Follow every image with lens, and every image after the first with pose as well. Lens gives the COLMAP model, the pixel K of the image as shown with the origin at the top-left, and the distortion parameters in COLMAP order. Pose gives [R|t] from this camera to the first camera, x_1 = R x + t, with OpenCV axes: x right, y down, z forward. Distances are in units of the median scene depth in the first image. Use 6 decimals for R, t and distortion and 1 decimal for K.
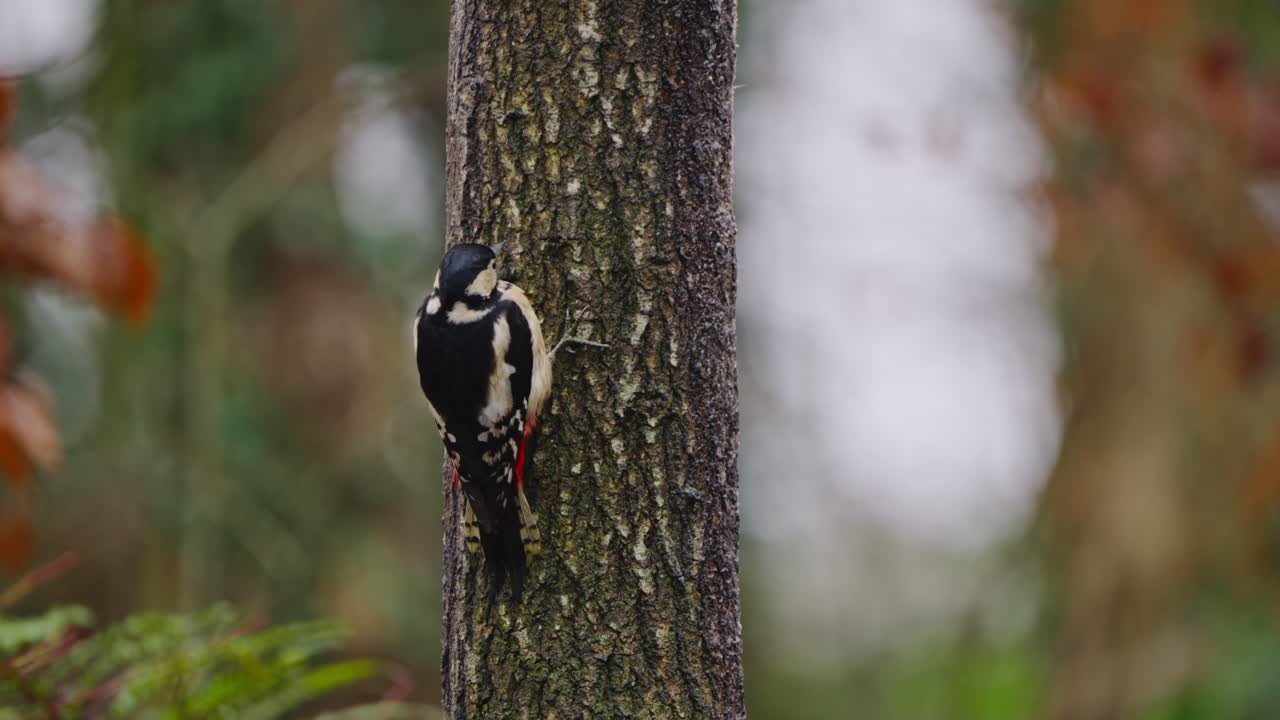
lens RADIAL K [[995.3, 0, 649.5], [0, 995.3, 336.1], [0, 0, 1]] dist [0.062359, 0.006653]
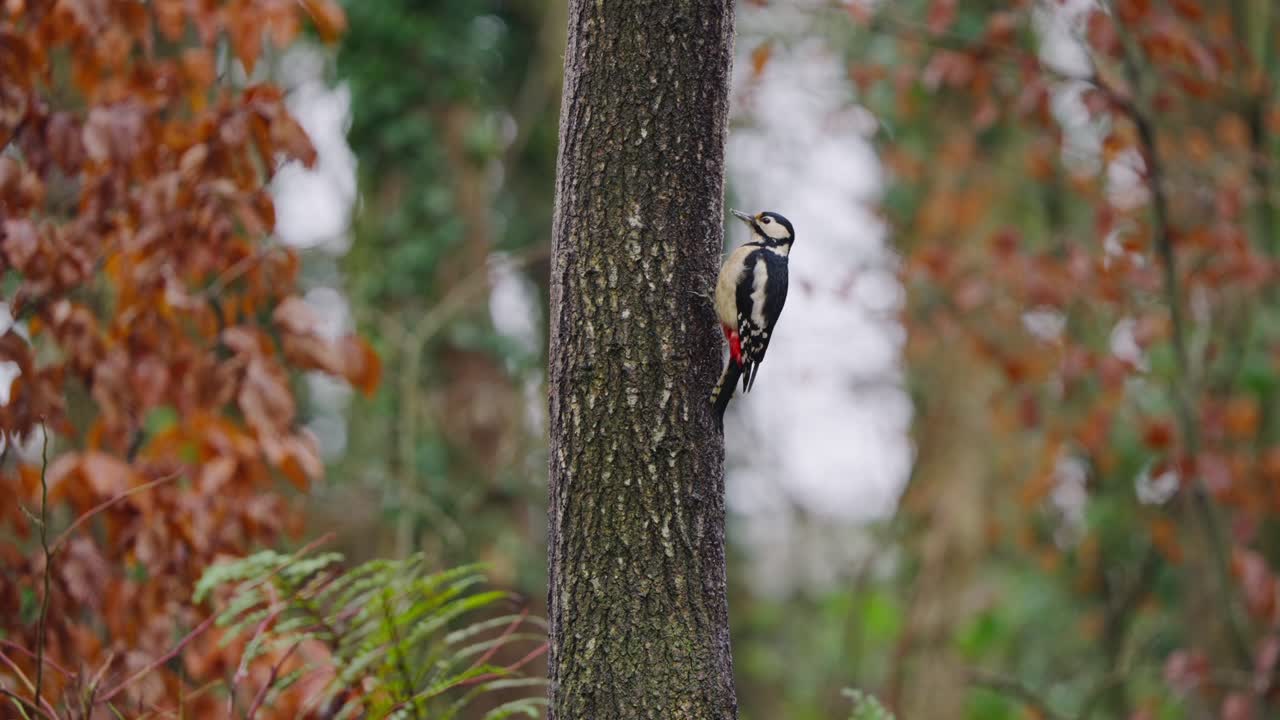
lens RADIAL K [[995.3, 0, 634.8], [0, 995.3, 364.4], [0, 0, 1]] dist [0.062359, 0.006653]
pose [[0.999972, -0.000663, 0.007445, -0.073741], [0.000655, 0.999999, 0.001124, -0.066727], [-0.007446, -0.001119, 0.999972, -0.673134]]
